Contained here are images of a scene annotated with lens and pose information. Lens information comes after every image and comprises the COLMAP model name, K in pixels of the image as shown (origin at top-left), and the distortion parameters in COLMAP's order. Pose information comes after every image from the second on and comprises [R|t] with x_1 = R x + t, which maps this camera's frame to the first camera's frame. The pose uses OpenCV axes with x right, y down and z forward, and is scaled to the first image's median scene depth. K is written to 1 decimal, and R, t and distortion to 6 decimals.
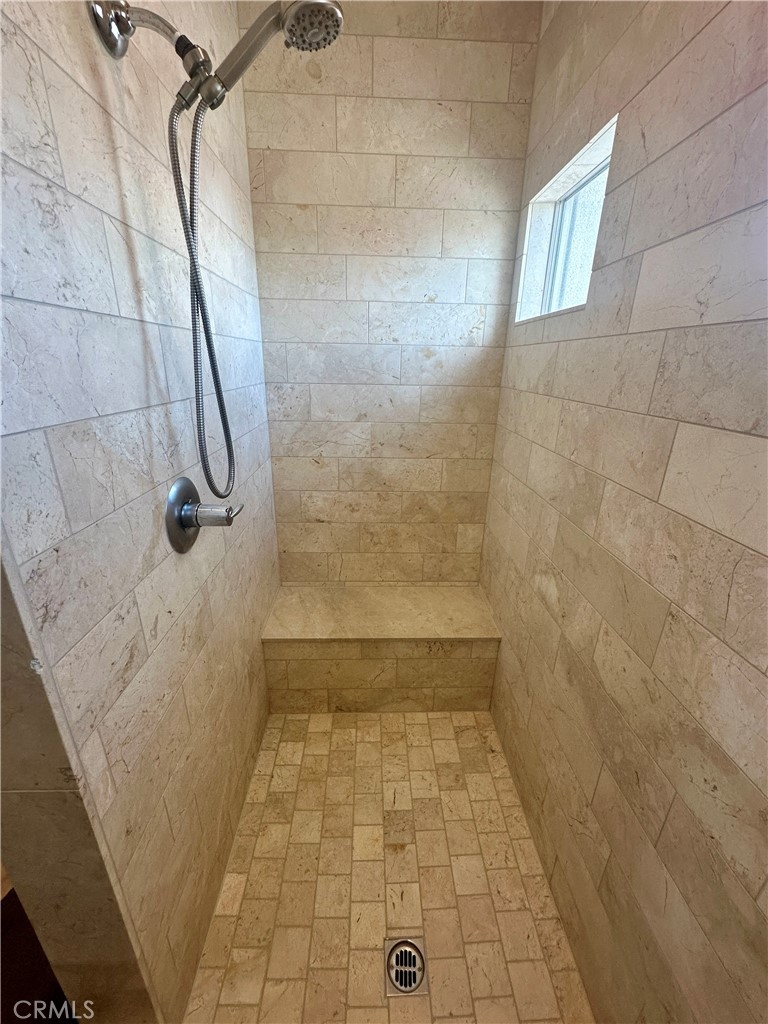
lens RADIAL K [[407.5, 0, 384.0], [0, 407.5, 512.0], [0, 0, 1]] dist [-0.002964, 0.000321]
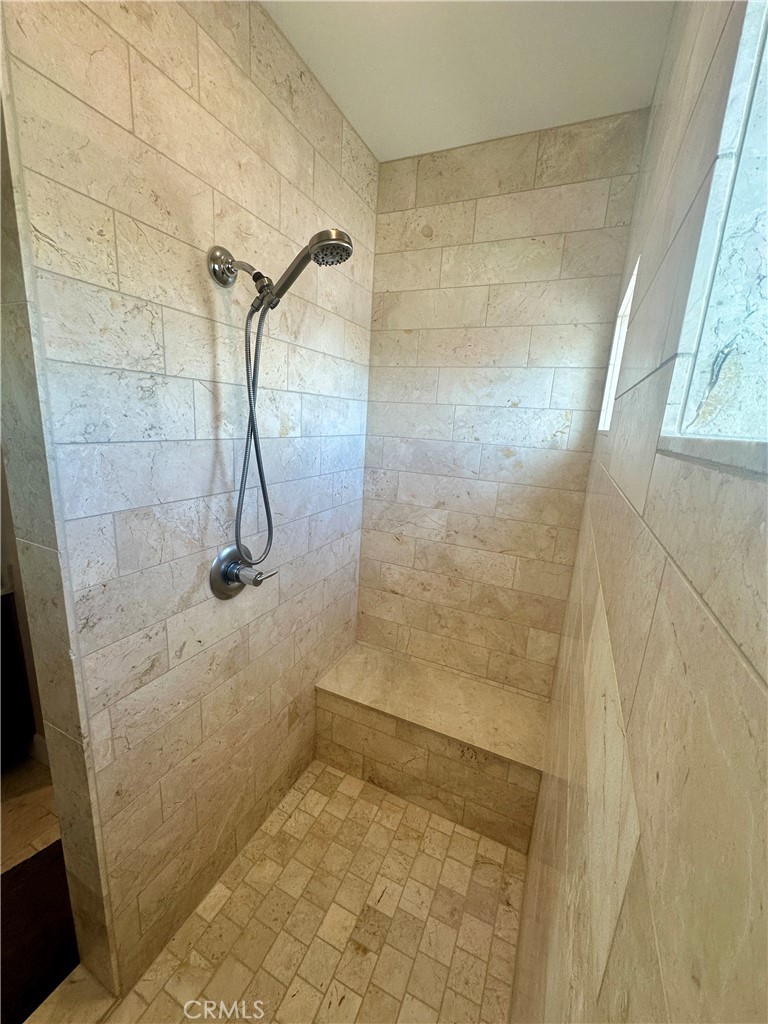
lens RADIAL K [[407.5, 0, 384.0], [0, 407.5, 512.0], [0, 0, 1]] dist [-0.002964, 0.000321]
pose [[0.892694, 0.132246, -0.430823, 0.332914], [-0.192479, 0.976279, -0.099151, -0.096109], [0.407491, 0.171436, 0.896973, -0.021085]]
